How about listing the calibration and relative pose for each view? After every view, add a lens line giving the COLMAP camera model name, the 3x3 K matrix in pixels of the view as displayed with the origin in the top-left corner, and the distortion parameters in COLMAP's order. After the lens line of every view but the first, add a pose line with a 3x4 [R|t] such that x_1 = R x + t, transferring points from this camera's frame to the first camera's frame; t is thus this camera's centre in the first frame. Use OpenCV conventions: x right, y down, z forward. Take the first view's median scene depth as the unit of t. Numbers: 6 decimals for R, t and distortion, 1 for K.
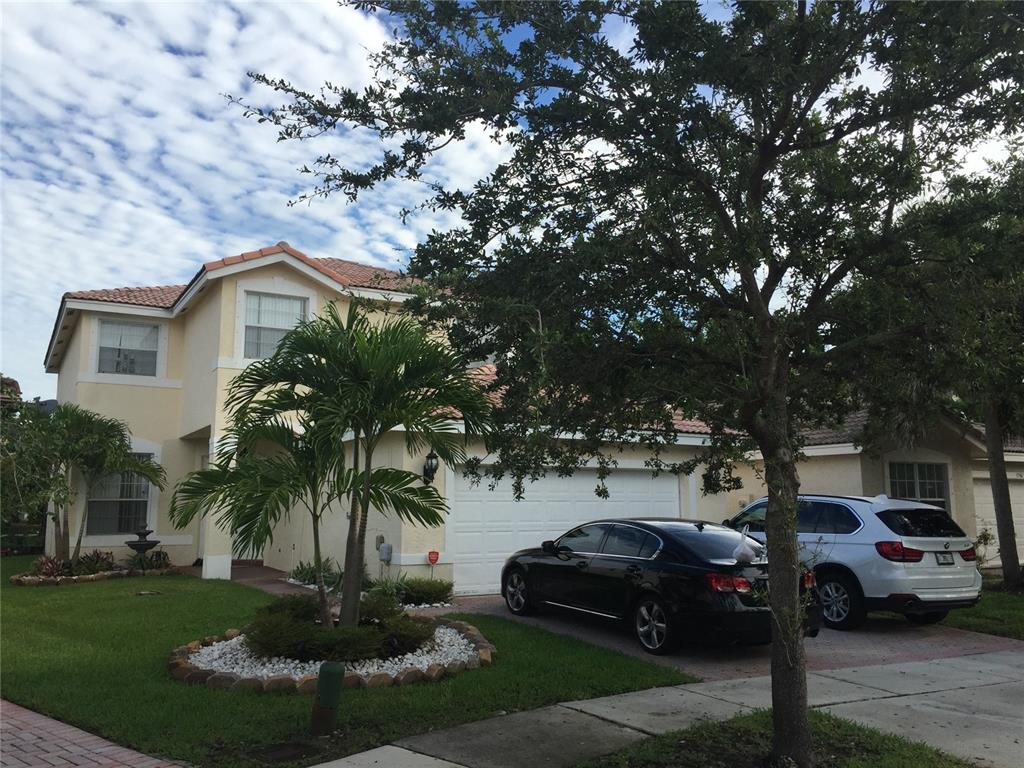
lens RADIAL K [[874.5, 0, 512.0], [0, 874.5, 384.0], [0, 0, 1]] dist [0.058772, -0.080058]
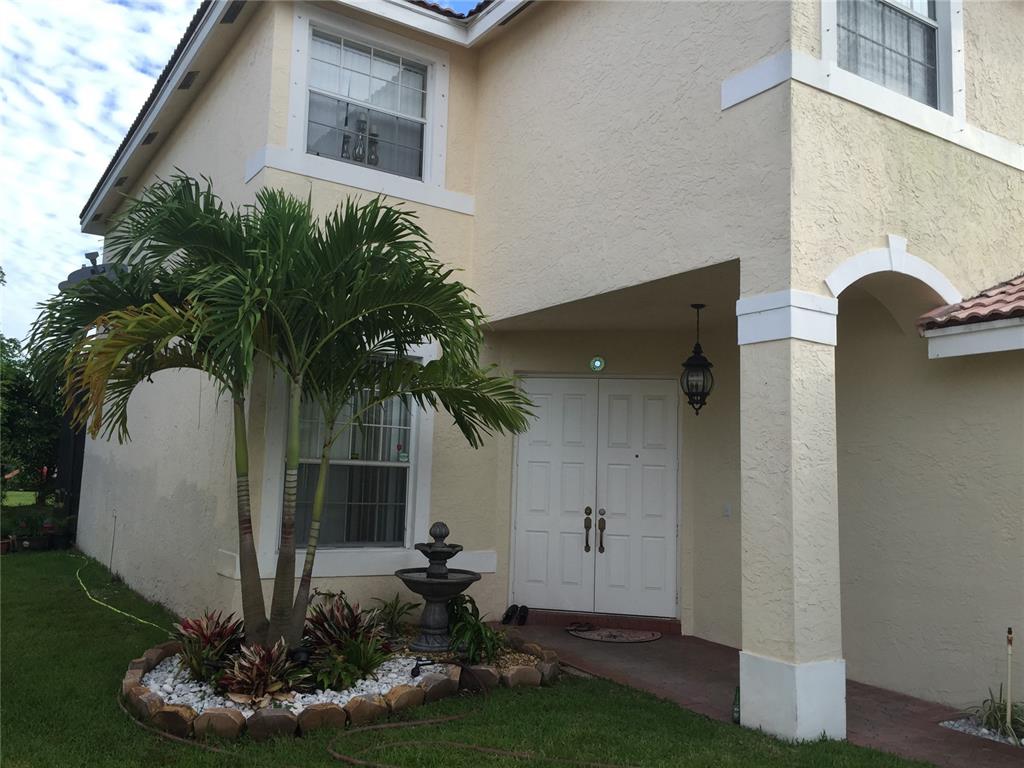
lens RADIAL K [[874.5, 0, 512.0], [0, 874.5, 384.0], [0, 0, 1]] dist [0.058772, -0.080058]
pose [[0.997658, 0.043194, 0.053041, -0.384273], [-0.045063, 0.998386, 0.034568, 0.074865], [-0.051462, -0.036877, 0.997994, 0.573259]]
